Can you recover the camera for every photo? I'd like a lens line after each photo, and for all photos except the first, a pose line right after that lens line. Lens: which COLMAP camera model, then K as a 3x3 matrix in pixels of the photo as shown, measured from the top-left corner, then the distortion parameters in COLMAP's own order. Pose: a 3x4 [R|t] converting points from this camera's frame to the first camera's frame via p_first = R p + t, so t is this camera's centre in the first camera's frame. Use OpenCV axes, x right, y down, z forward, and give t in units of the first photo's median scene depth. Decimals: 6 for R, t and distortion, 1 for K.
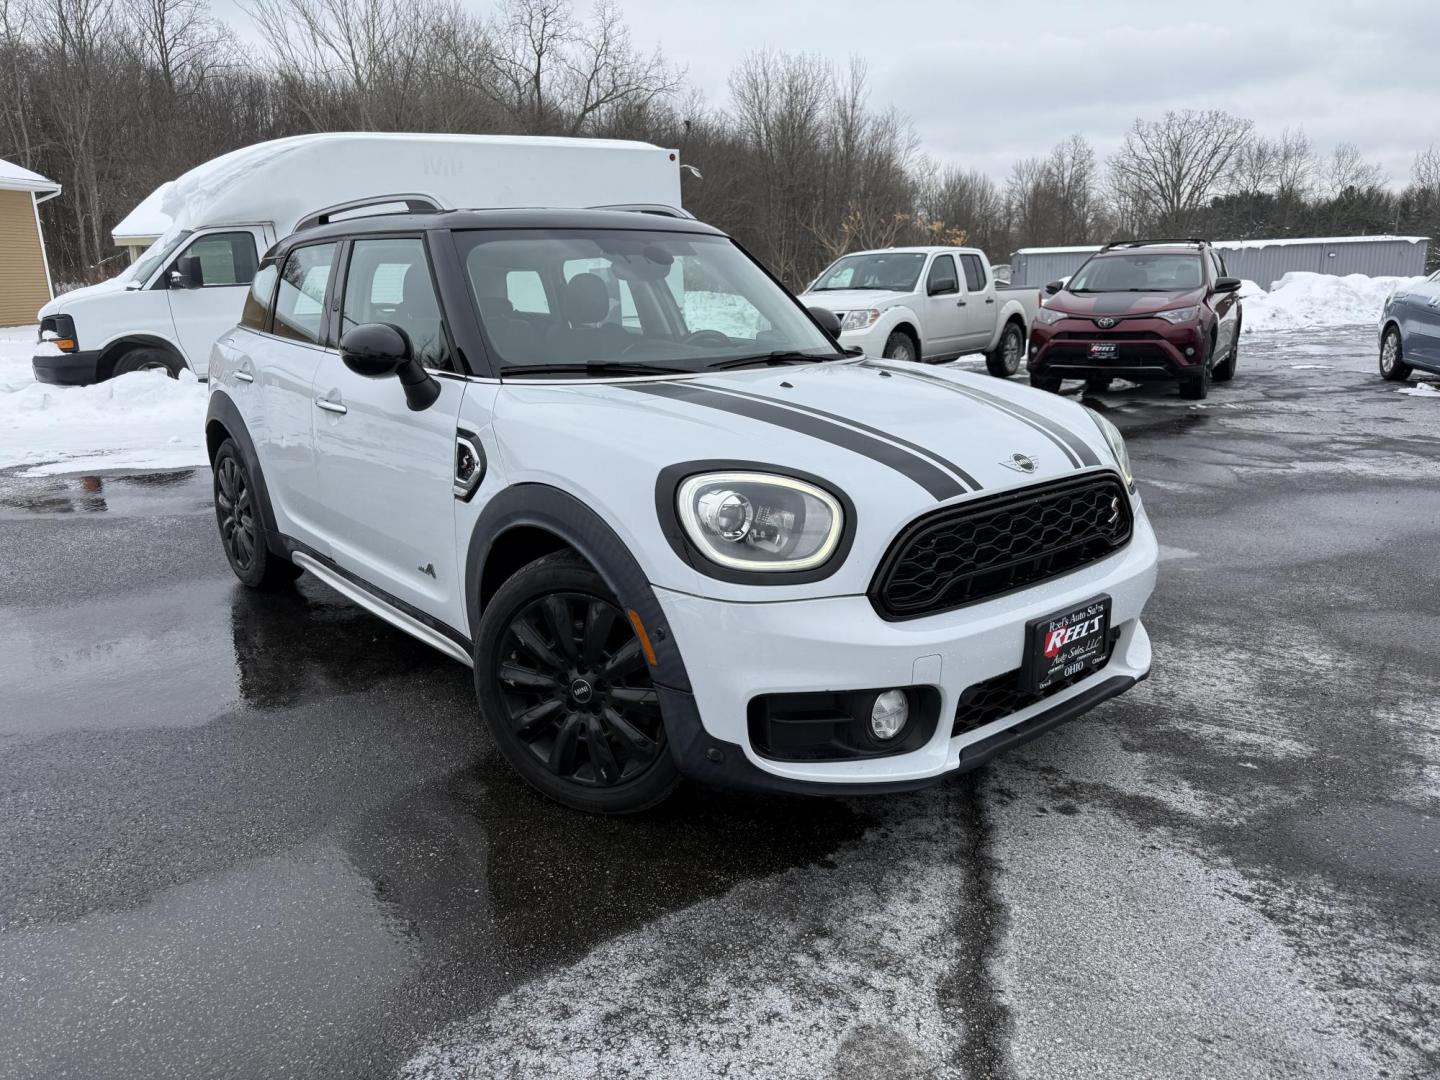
lens RADIAL K [[1023.2, 0, 706.3], [0, 1023.2, 539.6], [0, 0, 1]] dist [-0.001277, -0.001708]
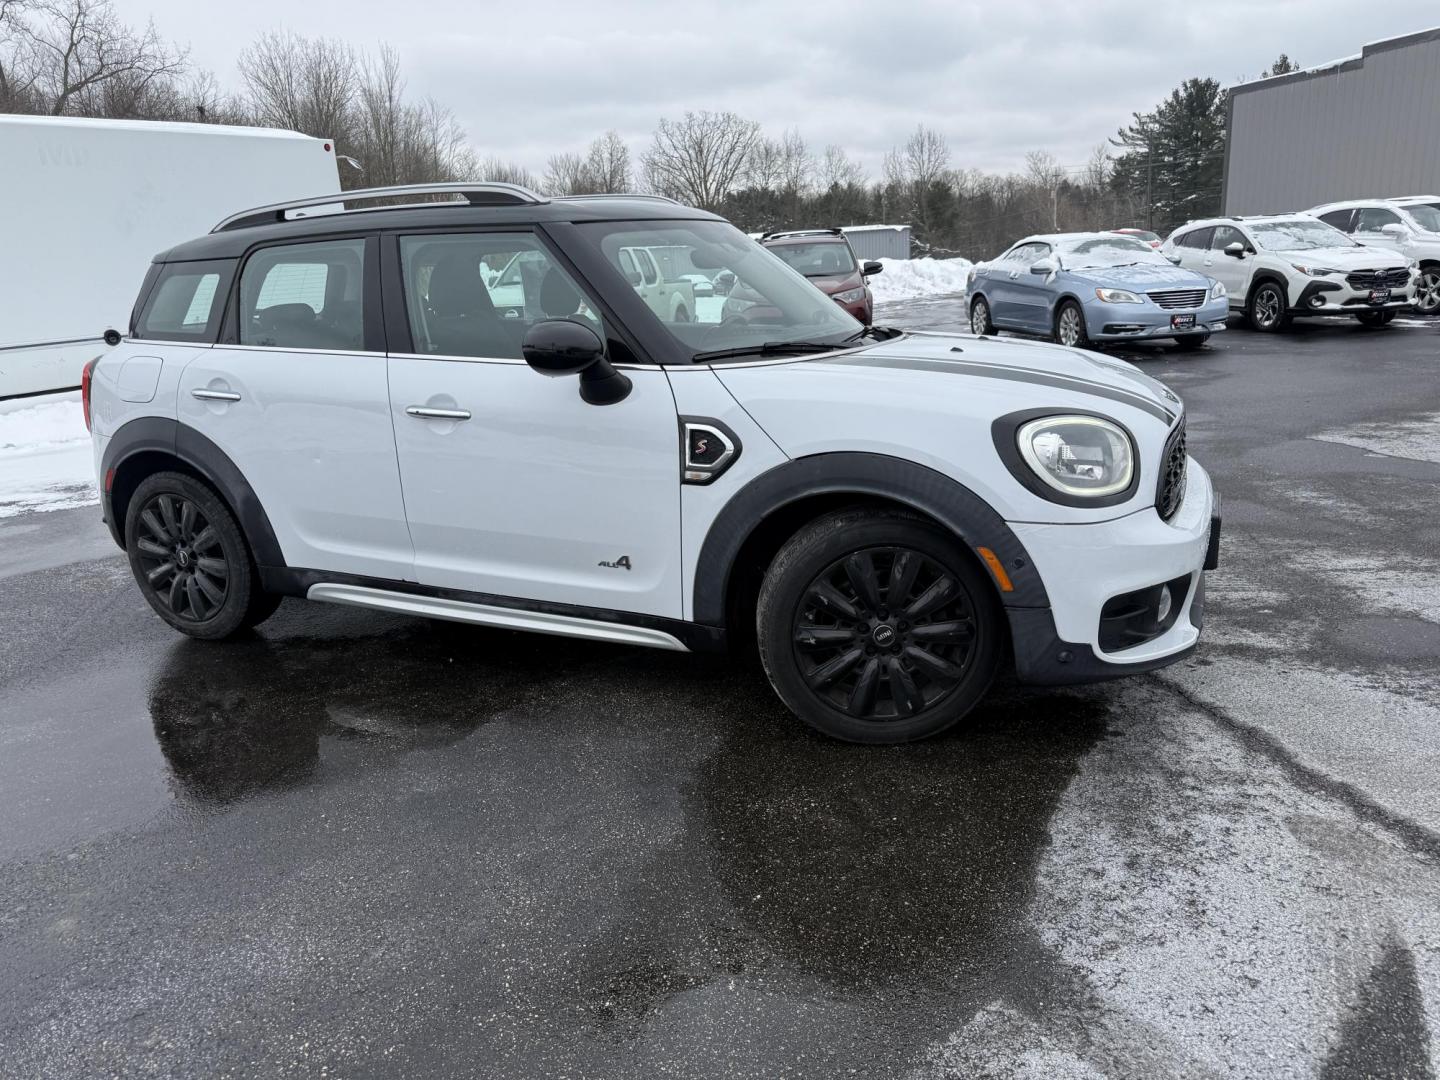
lens RADIAL K [[1026.1, 0, 720.0], [0, 1026.1, 540.0], [0, 0, 1]] dist [0.006633, -0.007228]
pose [[0.906013, -0.136219, 0.400730, -0.714555], [0.134815, 0.990359, 0.031844, -0.013786], [-0.401205, 0.025173, 0.915642, 0.052242]]
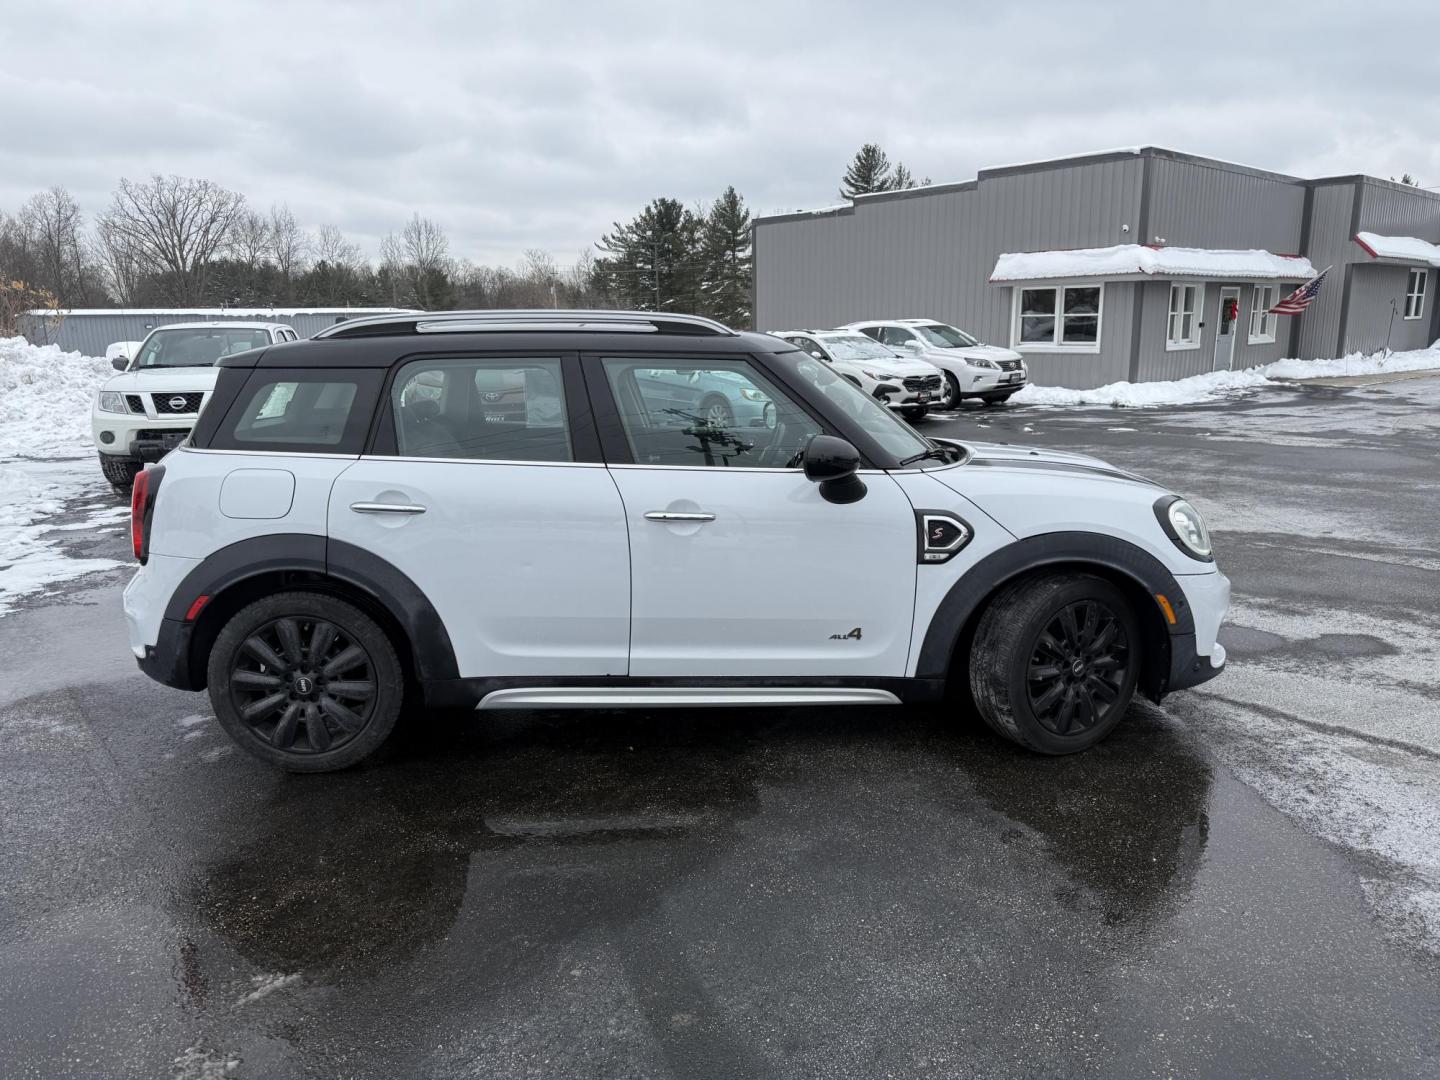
lens RADIAL K [[1010.7, 0, 732.4], [0, 1010.7, 537.6], [0, 0, 1]] dist [0.074007, -0.099635]
pose [[0.604191, -0.143888, 0.783741, -1.558439], [0.191258, 0.980996, 0.032660, -0.181339], [-0.773546, 0.130164, 0.620229, 0.442743]]
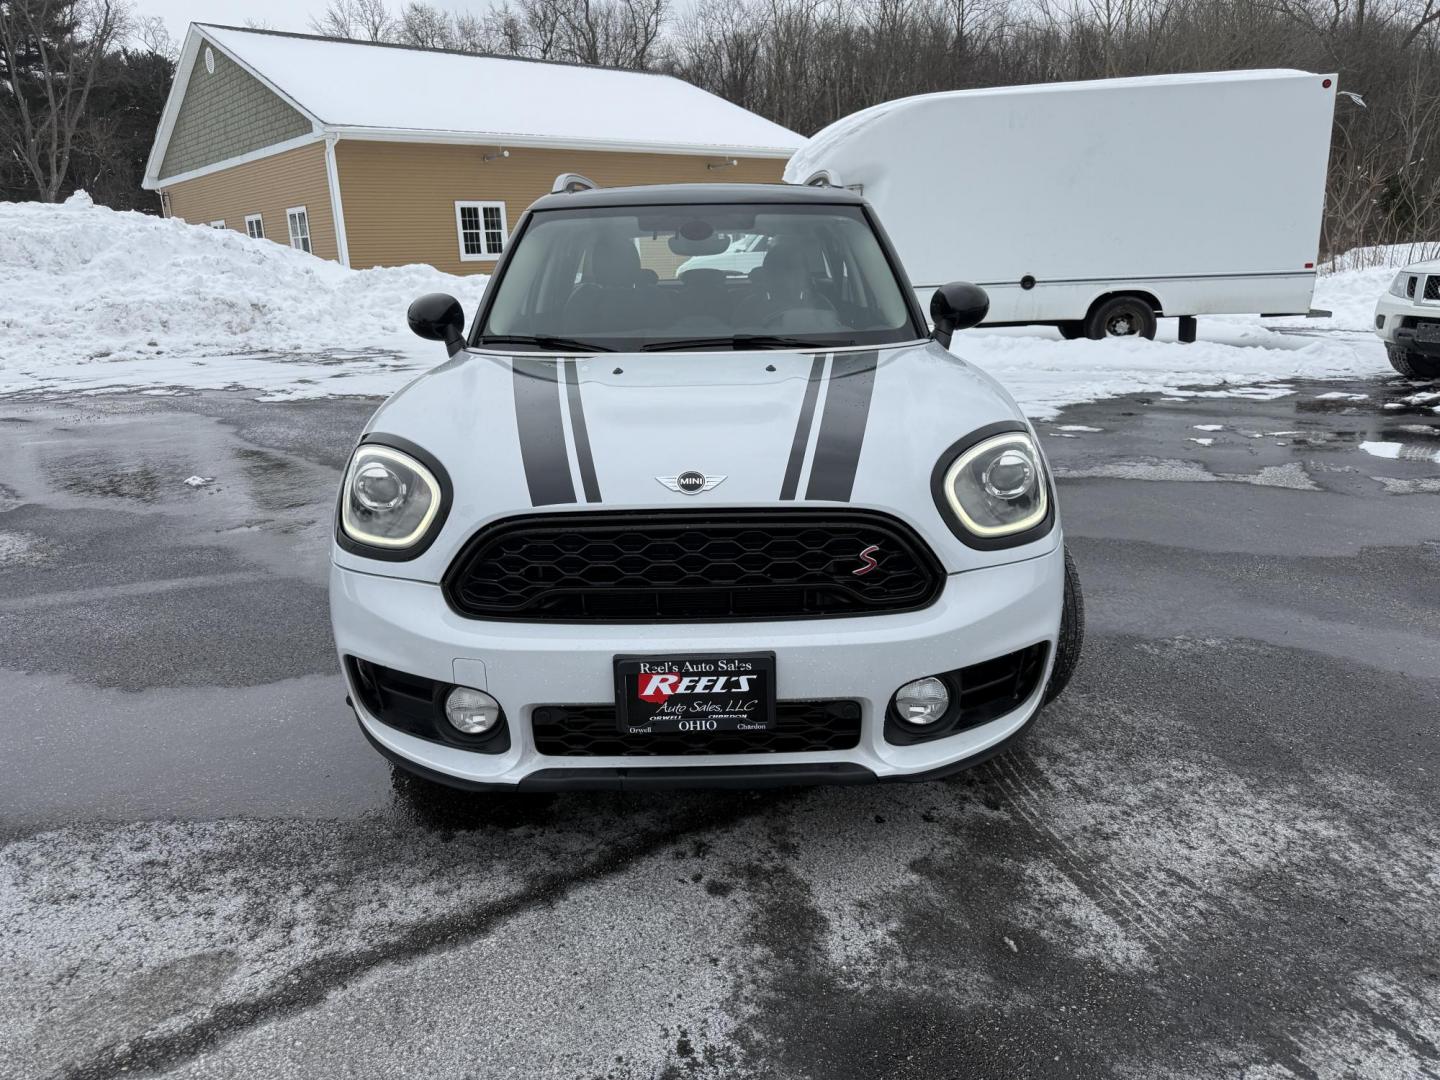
lens RADIAL K [[1023.2, 0, 706.3], [0, 1023.2, 539.6], [0, 0, 1]] dist [-0.001277, -0.001708]
pose [[0.764944, 0.175225, -0.619804, 0.835365], [-0.148369, 0.984342, 0.095172, -0.104796], [0.626775, 0.019159, 0.778965, 0.327527]]
